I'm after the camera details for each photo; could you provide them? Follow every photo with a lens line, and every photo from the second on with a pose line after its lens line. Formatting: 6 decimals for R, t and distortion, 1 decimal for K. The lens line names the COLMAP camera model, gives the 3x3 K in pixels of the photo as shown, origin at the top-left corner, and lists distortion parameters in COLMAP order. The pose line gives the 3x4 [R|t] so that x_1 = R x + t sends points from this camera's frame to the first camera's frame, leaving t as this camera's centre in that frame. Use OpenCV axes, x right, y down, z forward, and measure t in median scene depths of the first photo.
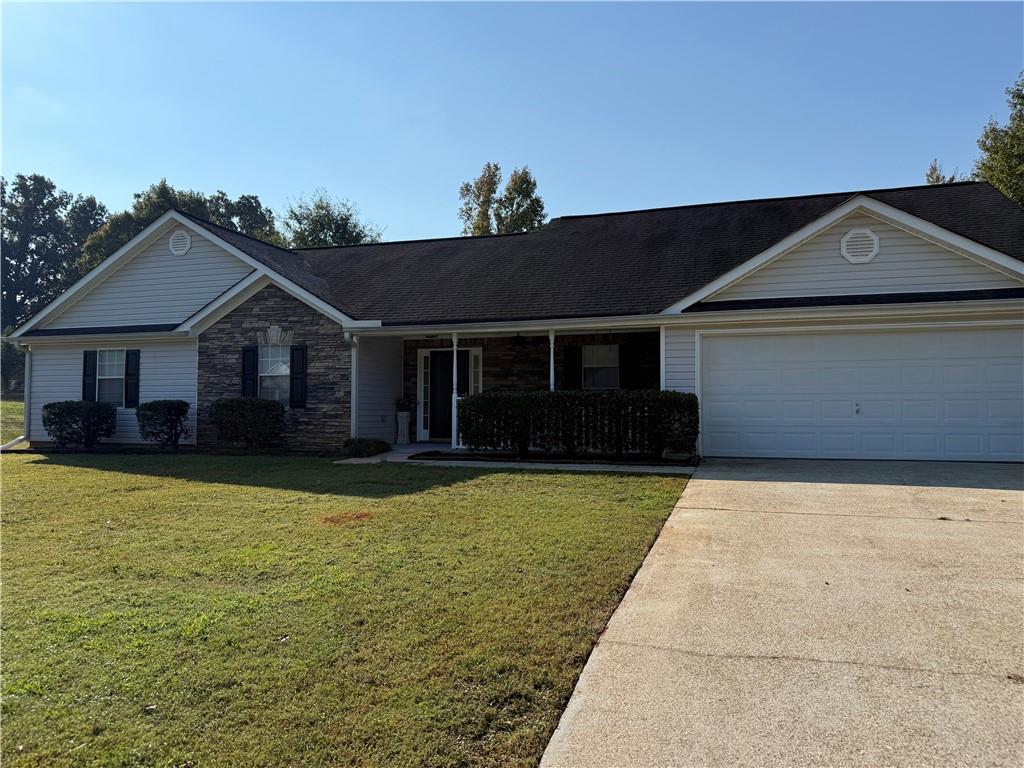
lens RADIAL K [[700.0, 0, 516.2], [0, 700.0, 387.6], [0, 0, 1]] dist [0.089997, -0.175919]
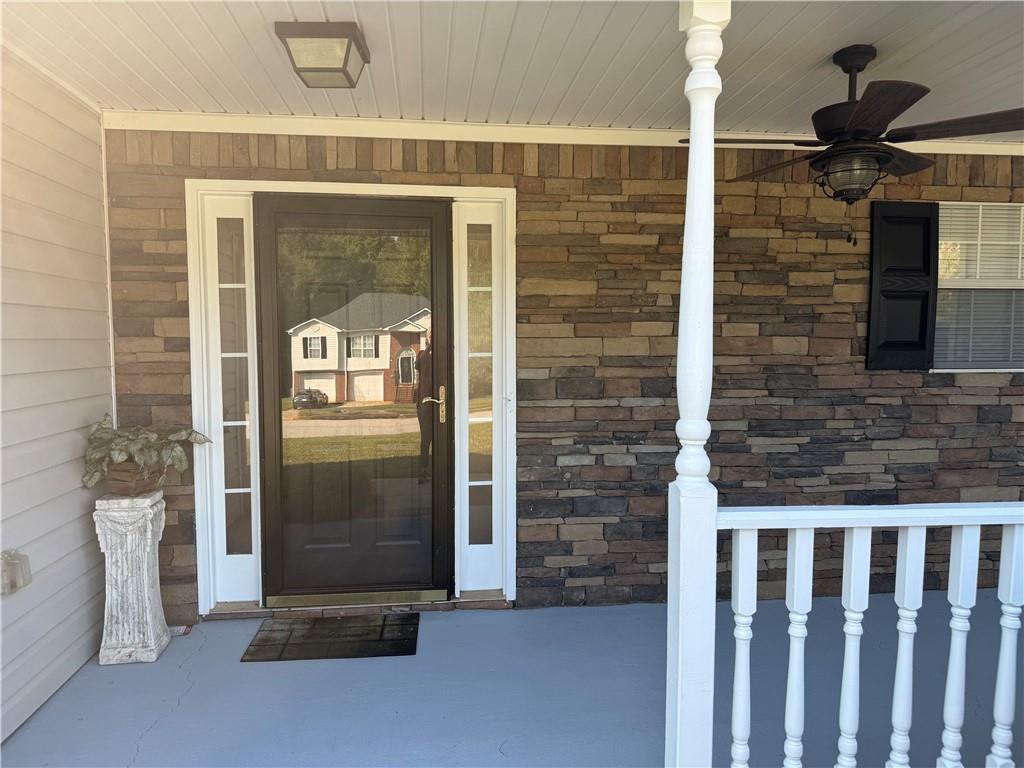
lens RADIAL K [[700.0, 0, 516.2], [0, 700.0, 387.6], [0, 0, 1]] dist [0.089997, -0.175919]
pose [[0.920805, -0.028489, 0.388981, -0.138672], [-0.010353, 0.995192, 0.097396, -0.015908], [-0.389886, -0.093709, 0.916083, 0.789777]]
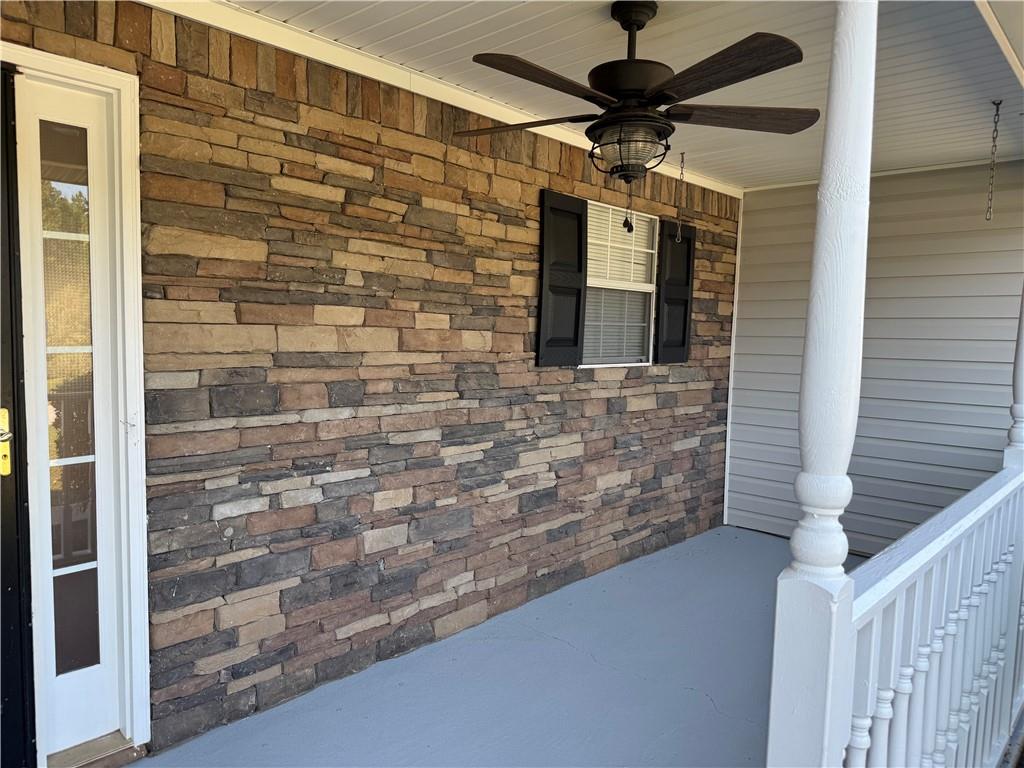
lens RADIAL K [[700.0, 0, 516.2], [0, 700.0, 387.6], [0, 0, 1]] dist [0.089997, -0.175919]
pose [[0.422144, -0.062815, 0.904350, -0.145843], [-0.054237, 0.994059, 0.094363, -0.014190], [-0.904905, -0.088884, 0.416229, 0.874762]]
